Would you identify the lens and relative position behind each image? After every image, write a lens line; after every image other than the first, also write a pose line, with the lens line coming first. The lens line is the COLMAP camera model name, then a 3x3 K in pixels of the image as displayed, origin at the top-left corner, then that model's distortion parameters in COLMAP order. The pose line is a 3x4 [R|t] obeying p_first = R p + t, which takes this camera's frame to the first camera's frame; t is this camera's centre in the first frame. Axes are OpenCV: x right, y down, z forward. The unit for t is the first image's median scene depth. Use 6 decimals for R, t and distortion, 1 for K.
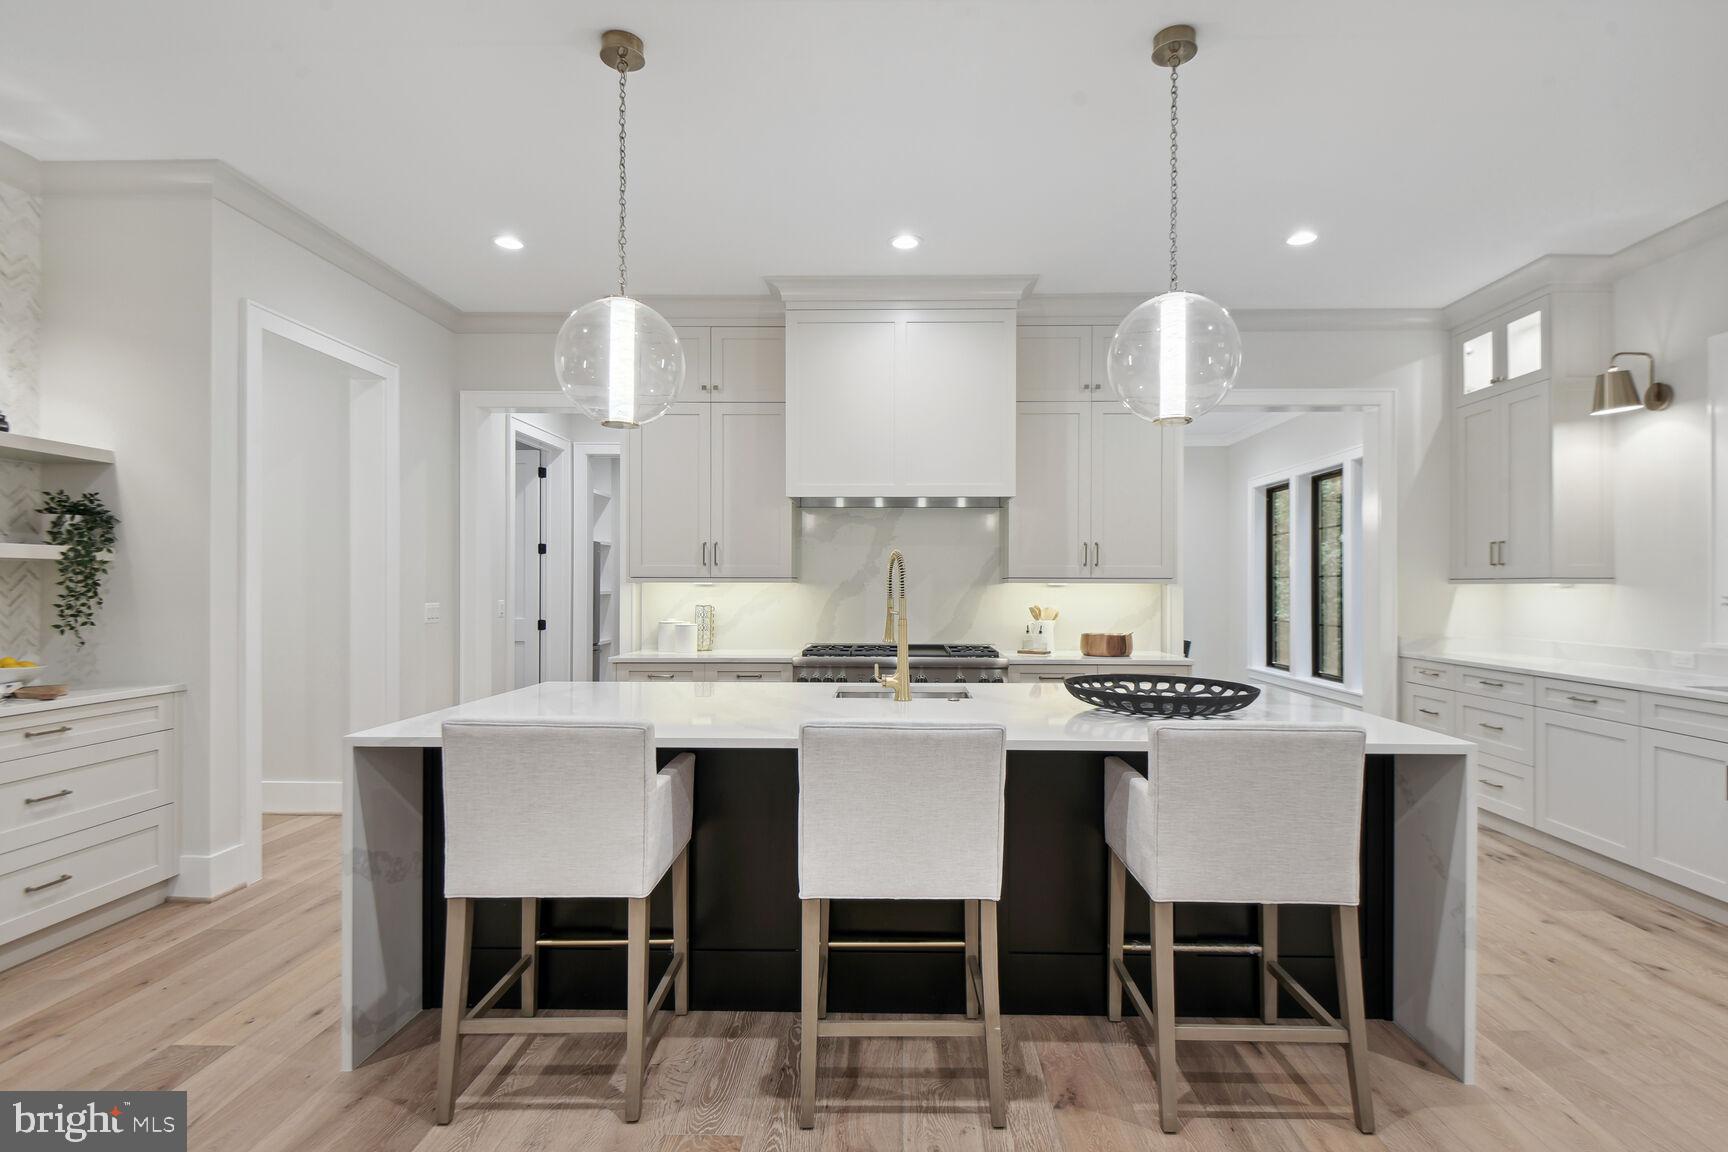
lens RADIAL K [[841.3, 0, 883.1], [0, 841.3, 583.0], [0, 0, 1]] dist [0.031996, -0.026058]
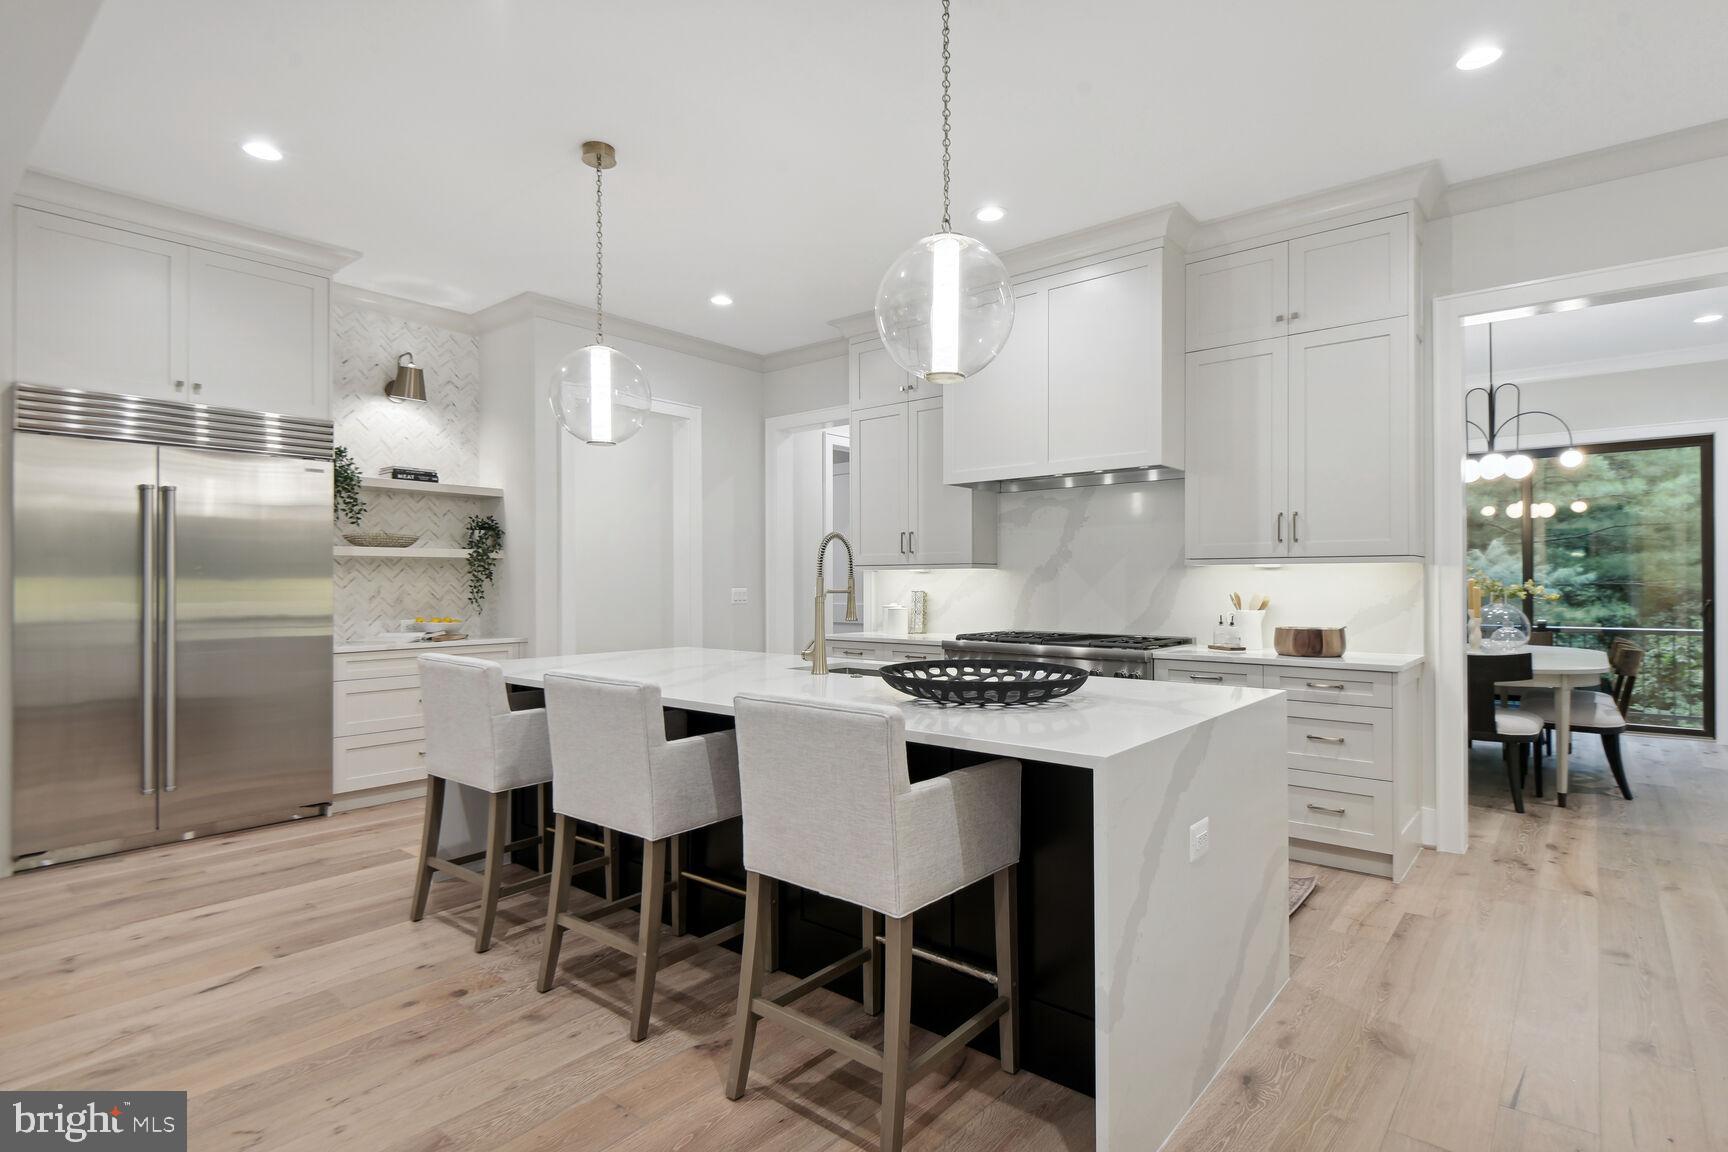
lens RADIAL K [[859.4, 0, 879.8], [0, 859.4, 572.6], [0, 0, 1]] dist [0.038884, -0.027660]
pose [[0.784162, -0.010432, -0.620468, 0.480882], [0.006211, 0.999941, -0.008962, 0.014319], [0.620525, 0.003174, 0.784181, 0.128042]]
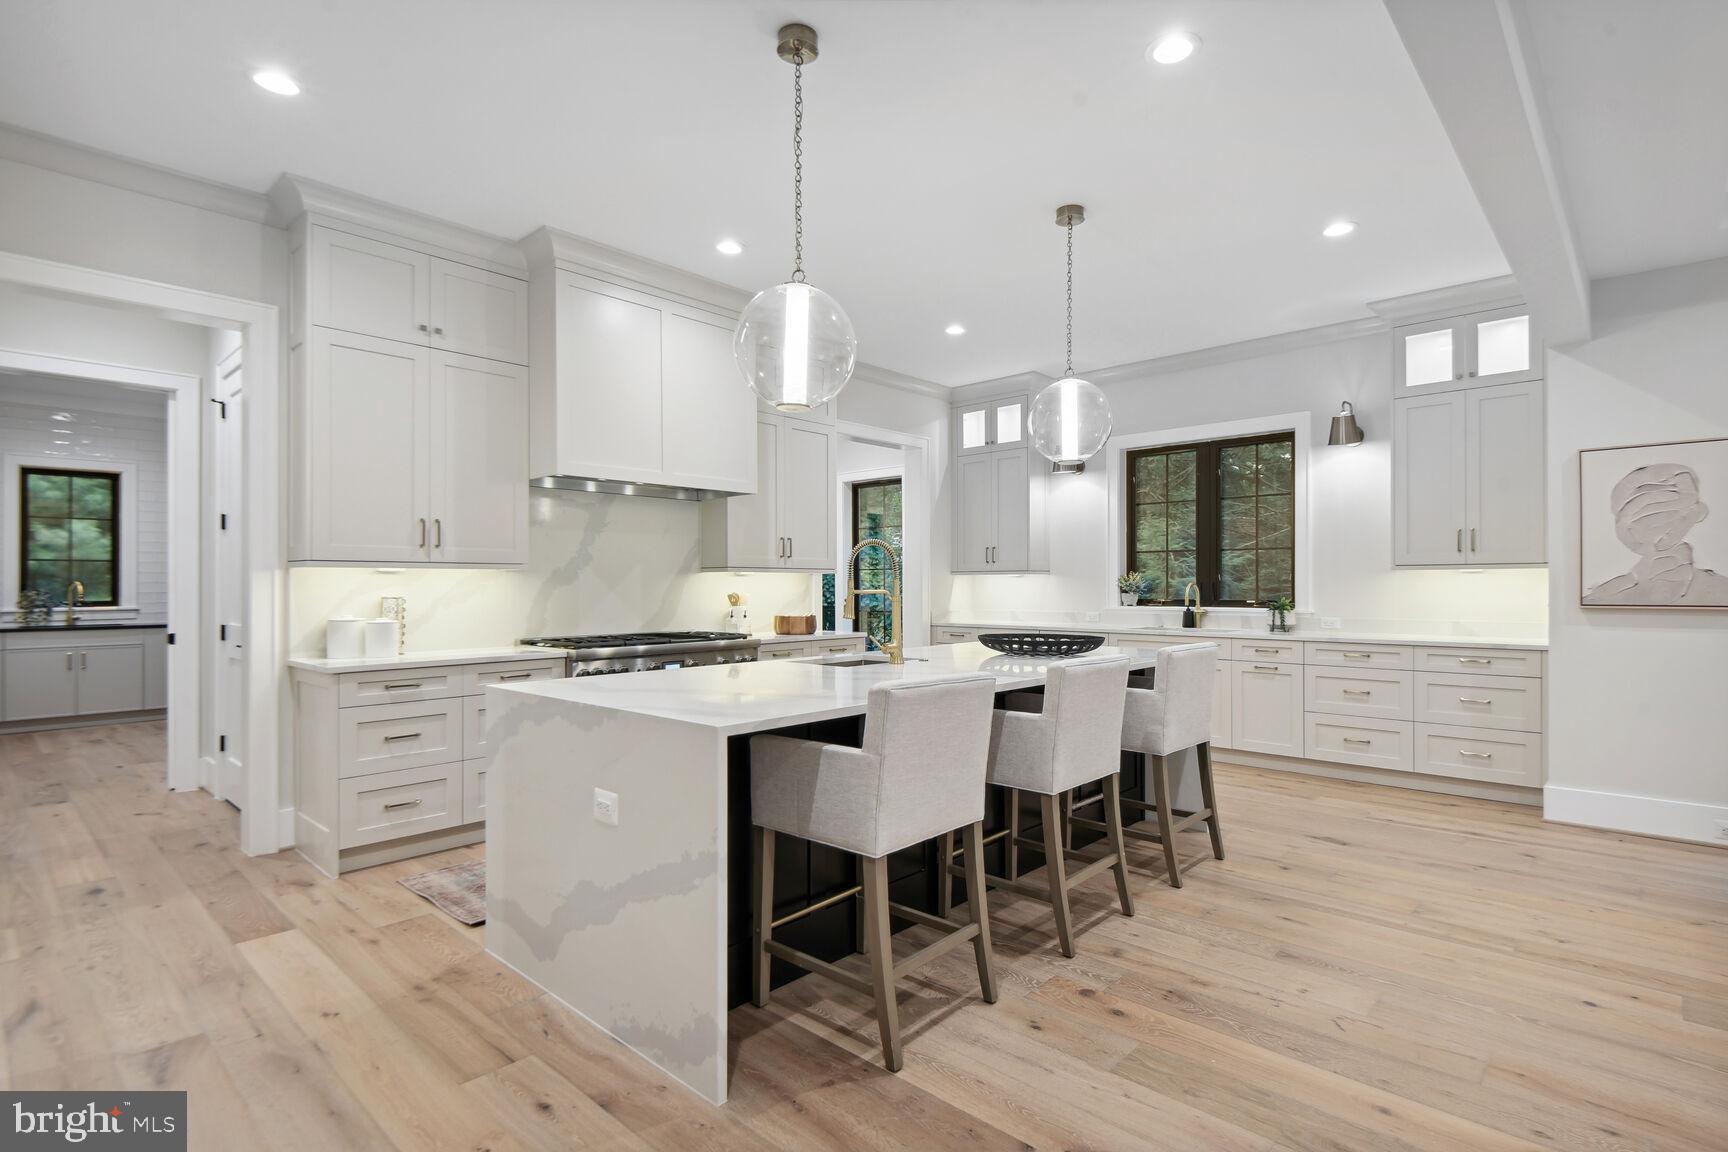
lens RADIAL K [[841.3, 0, 883.1], [0, 841.3, 583.0], [0, 0, 1]] dist [0.031996, -0.026058]
pose [[0.661243, -0.001961, 0.750170, -0.571201], [0.001088, 0.999998, 0.001655, 0.013763], [-0.750171, -0.000278, 0.661243, 0.138020]]
